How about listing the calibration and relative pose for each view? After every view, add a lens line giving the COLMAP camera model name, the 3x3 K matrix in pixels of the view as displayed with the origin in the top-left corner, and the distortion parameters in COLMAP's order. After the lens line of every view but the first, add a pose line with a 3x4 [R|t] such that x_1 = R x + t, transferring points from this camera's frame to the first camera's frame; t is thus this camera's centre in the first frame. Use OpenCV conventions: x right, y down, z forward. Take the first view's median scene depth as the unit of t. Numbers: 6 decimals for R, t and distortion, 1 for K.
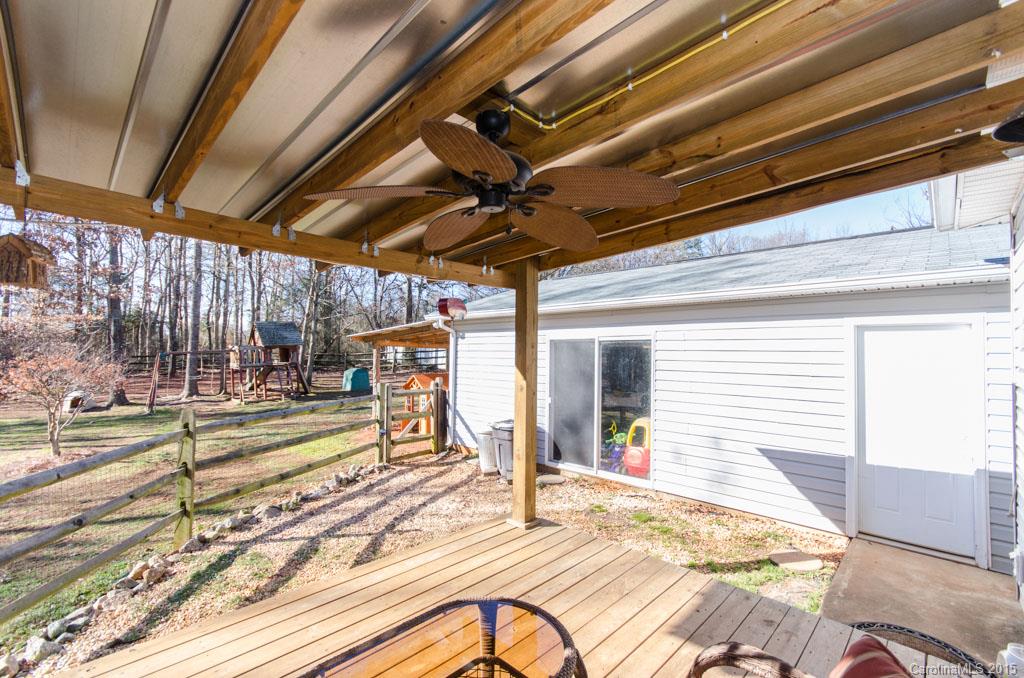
lens RADIAL K [[445.4, 0, 508.3], [0, 445.4, 342.1], [0, 0, 1]] dist [0.002956, 0.000427]
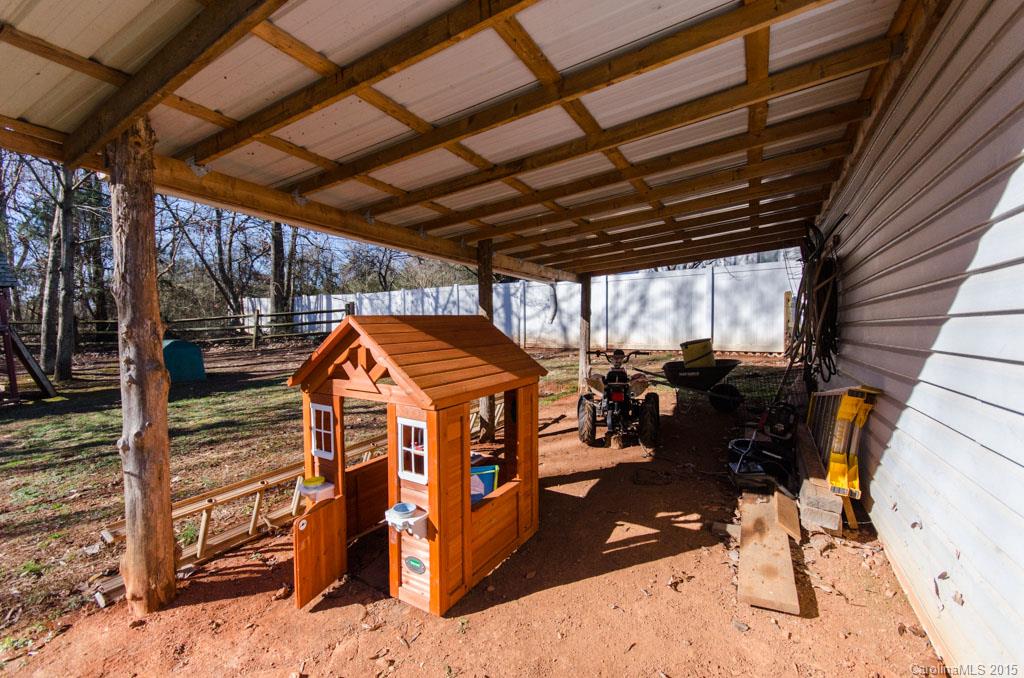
lens RADIAL K [[445.4, 0, 508.3], [0, 445.4, 342.1], [0, 0, 1]] dist [0.002956, 0.000427]
pose [[0.966082, -0.039336, 0.255224, -0.110466], [0.024017, 0.997733, 0.062864, 0.042488], [-0.257118, -0.054602, 0.964836, 0.448655]]
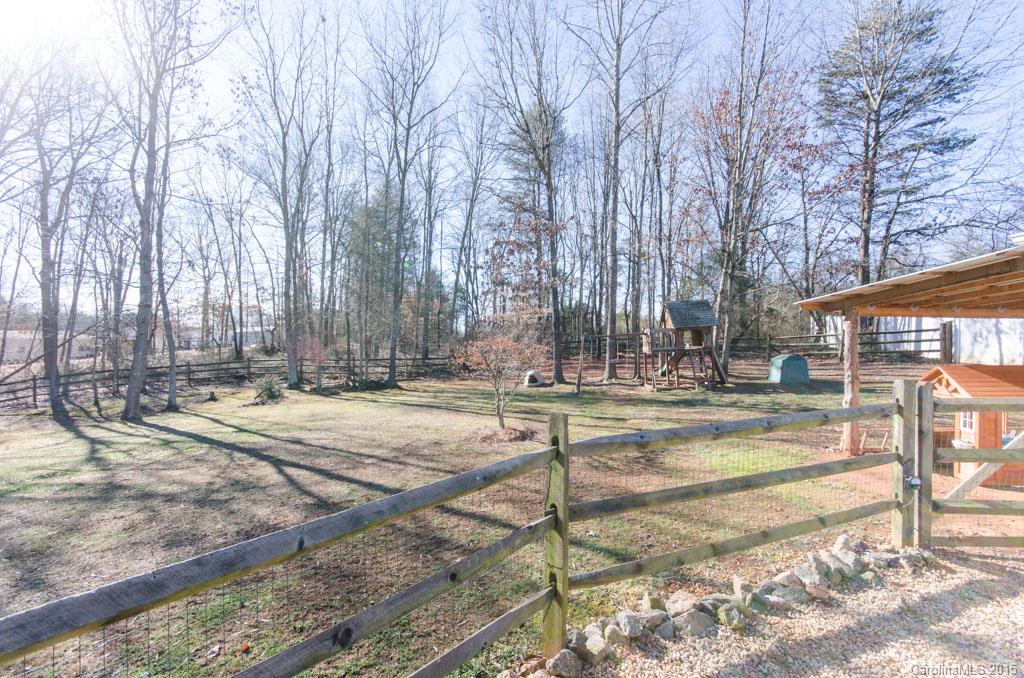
lens RADIAL K [[445.4, 0, 508.3], [0, 445.4, 342.1], [0, 0, 1]] dist [0.002956, 0.000427]
pose [[0.653663, -0.005513, -0.756766, -0.081158], [0.027352, 0.999492, 0.016344, 0.012343], [0.756291, -0.031382, 0.653482, 0.145225]]
